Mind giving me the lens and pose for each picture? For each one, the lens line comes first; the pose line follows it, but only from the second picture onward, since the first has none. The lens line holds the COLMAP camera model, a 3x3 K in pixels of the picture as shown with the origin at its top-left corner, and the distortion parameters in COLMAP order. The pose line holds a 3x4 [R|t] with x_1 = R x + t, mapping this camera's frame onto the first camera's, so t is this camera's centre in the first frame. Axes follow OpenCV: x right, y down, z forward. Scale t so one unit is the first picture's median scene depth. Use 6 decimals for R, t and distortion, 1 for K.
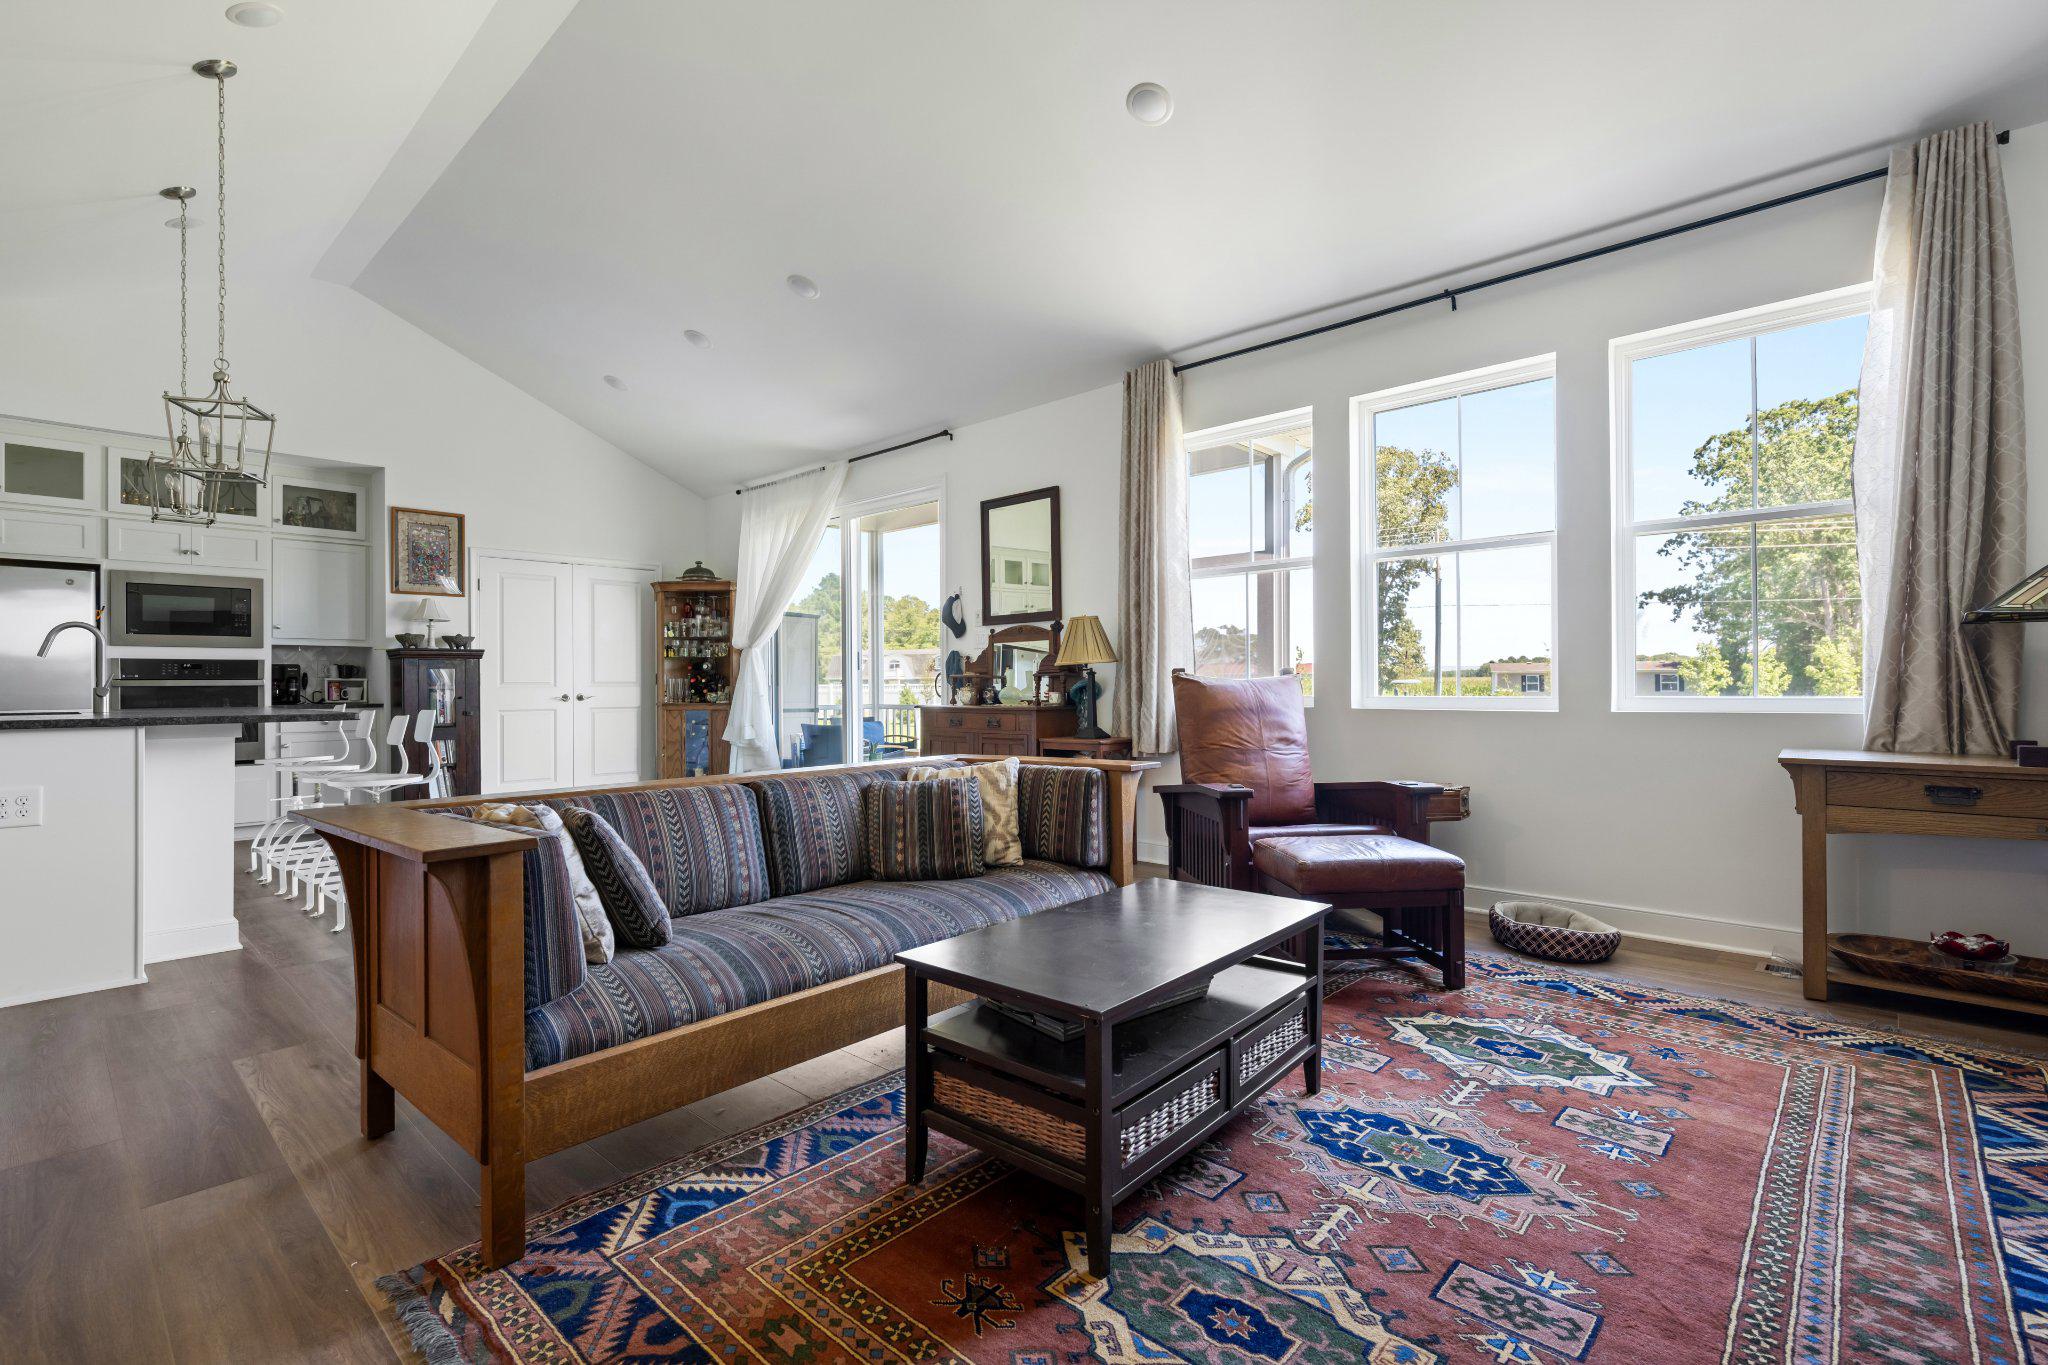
lens RADIAL K [[940.8, 0, 1018.3], [0, 940.8, 677.3], [0, 0, 1]] dist [0.002049, -0.000075]
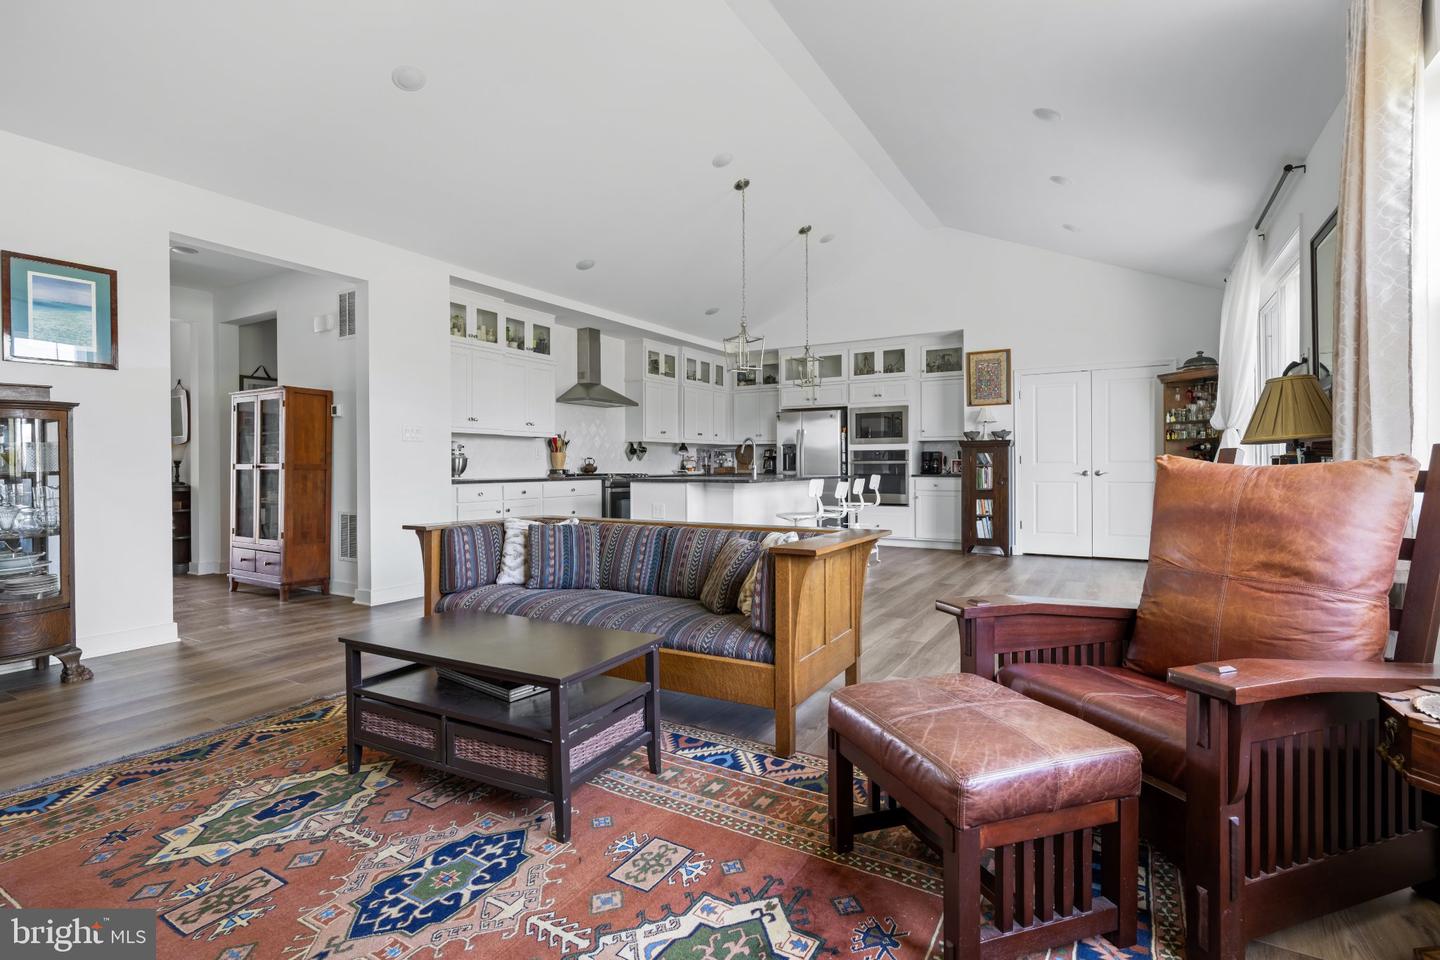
lens RADIAL K [[678.3, 0, 719.9], [0, 678.3, 467.4], [0, 0, 1]] dist [-0.003297, -0.000790]
pose [[0.208597, 0.010006, -0.977950, 0.375832], [0.009739, 0.999877, 0.012308, -0.003487], [0.977953, -0.012091, 0.208474, 0.337728]]
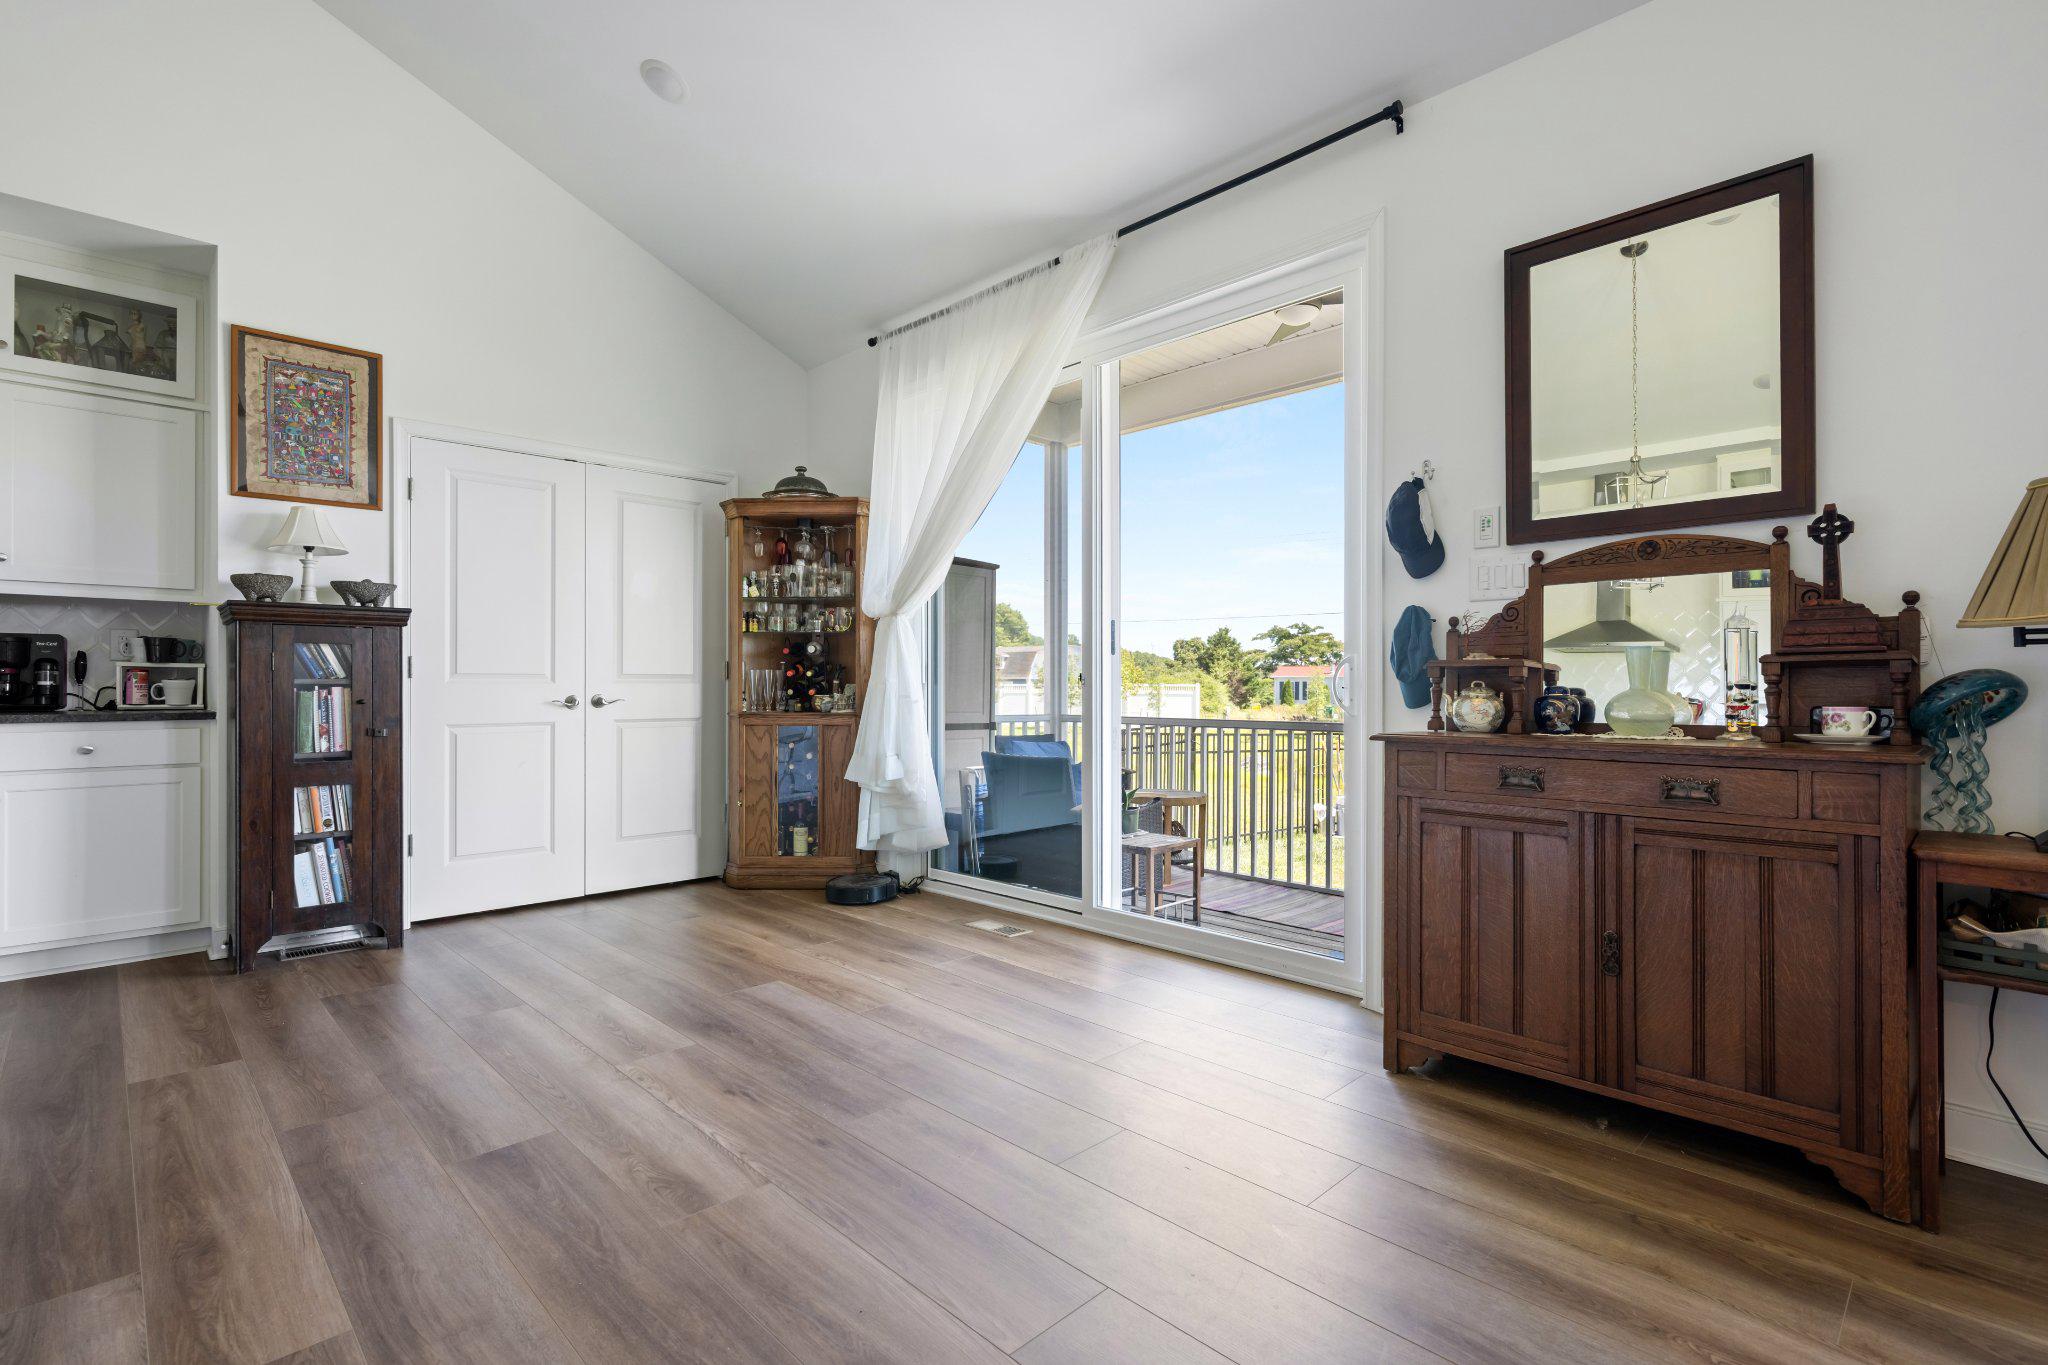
lens RADIAL K [[959.8, 0, 991.6], [0, 959.8, 682.0], [0, 0, 1]] dist [0.014035, -0.000075]
pose [[0.997695, 0.008699, -0.067294, -0.215722], [-0.008437, 0.999956, 0.004189, 0.006027], [0.067327, -0.003612, 0.997724, 0.497412]]
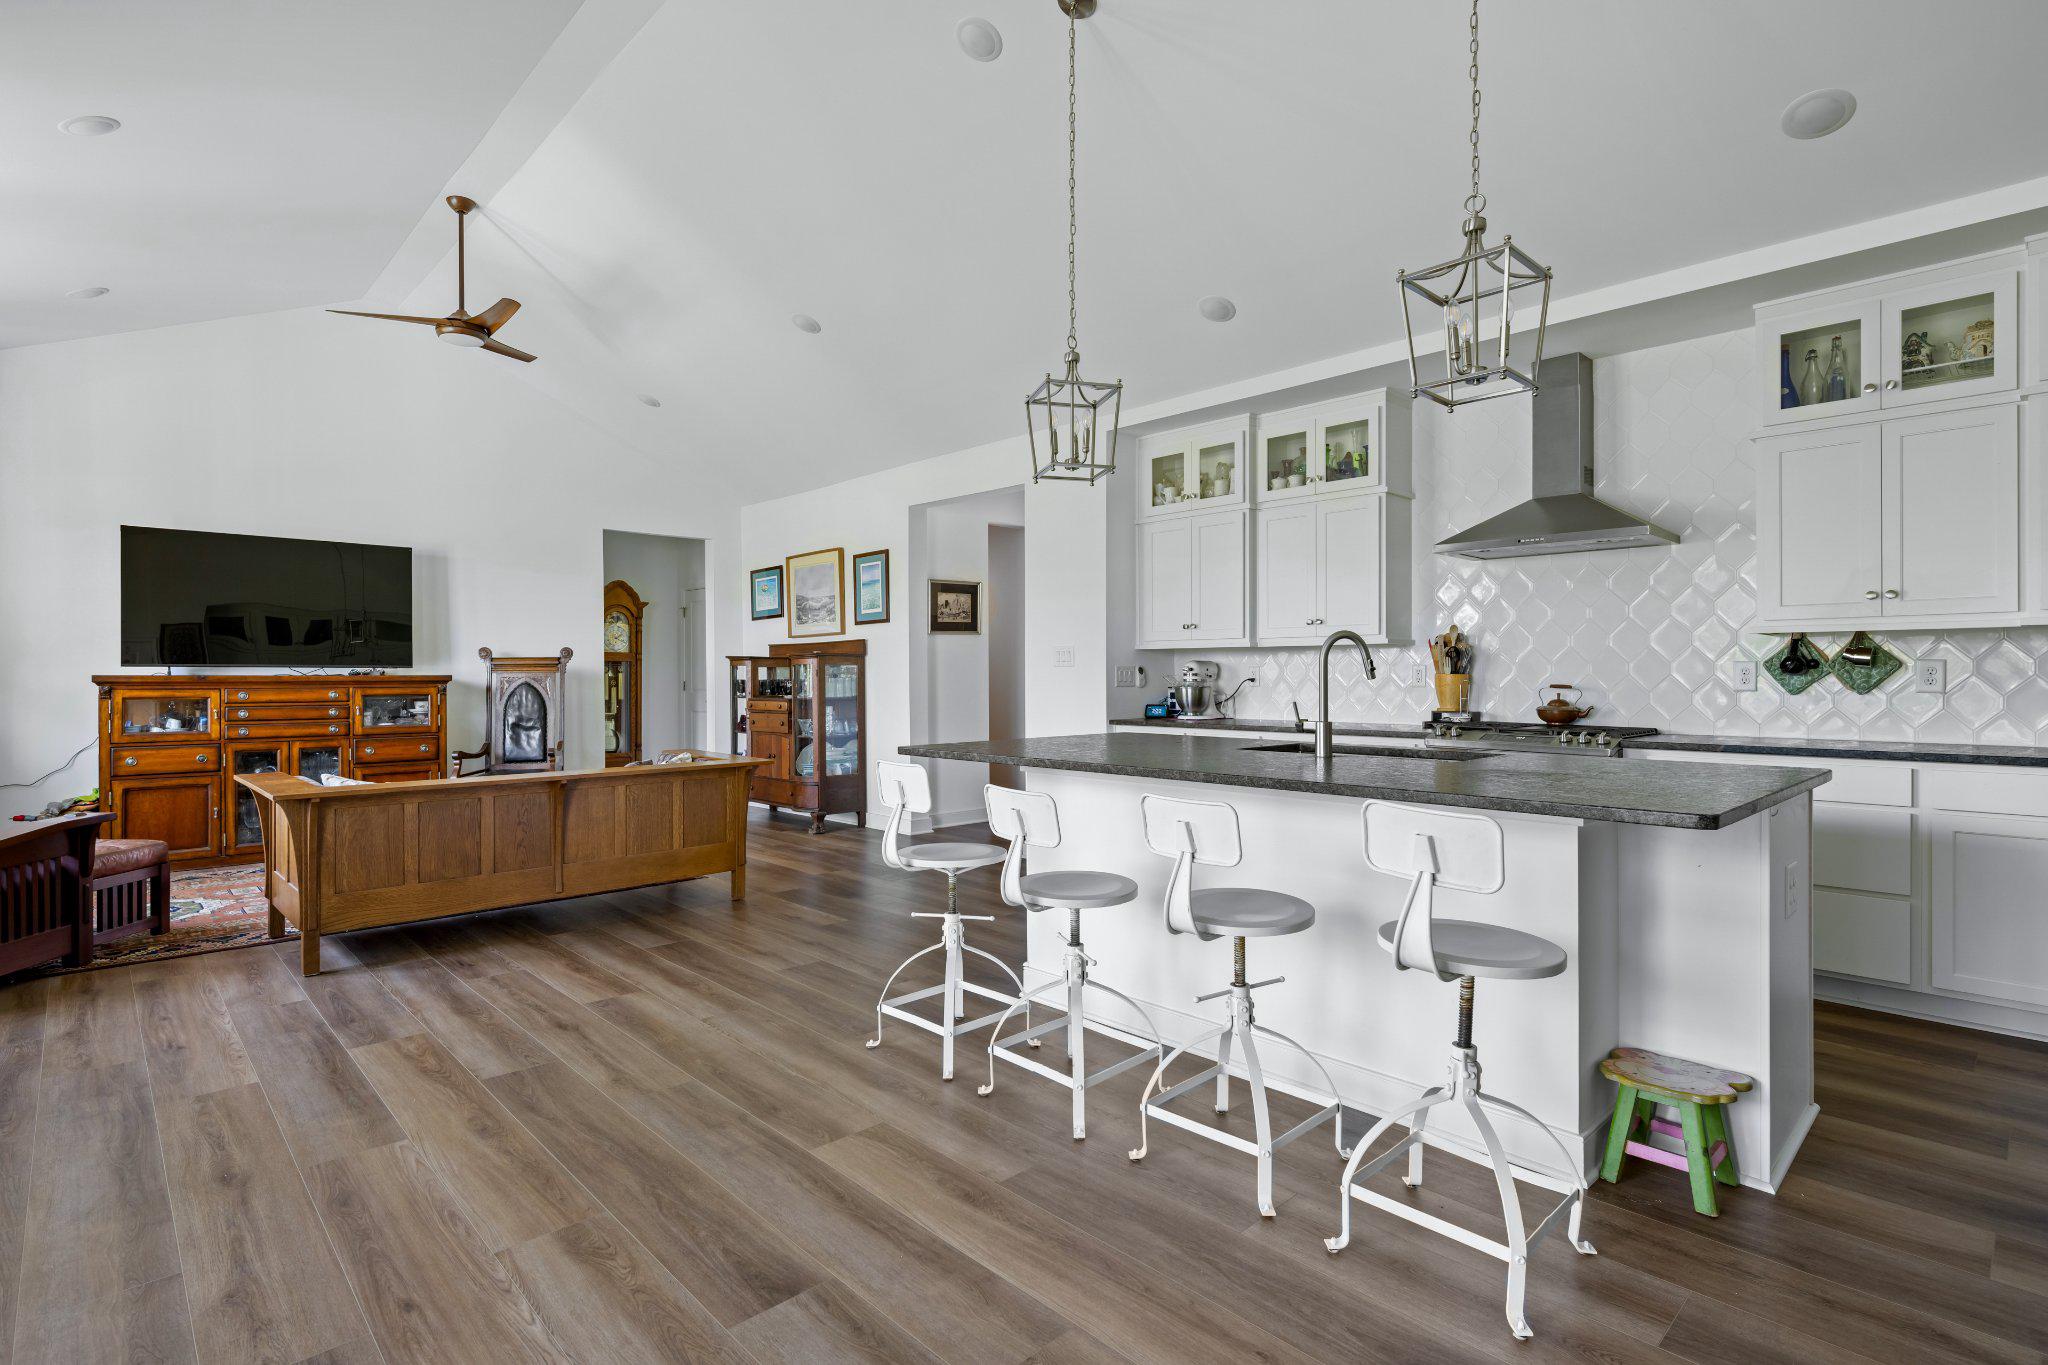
lens RADIAL K [[993.9, 0, 1017.7], [0, 993.9, 680.1], [0, 0, 1]] dist [0.001265, -0.000097]
pose [[-0.998227, 0.007971, 0.058992, -0.464178], [0.007724, 0.999960, -0.004415, -0.011472], [-0.059024, -0.003952, -0.998249, 1.044439]]
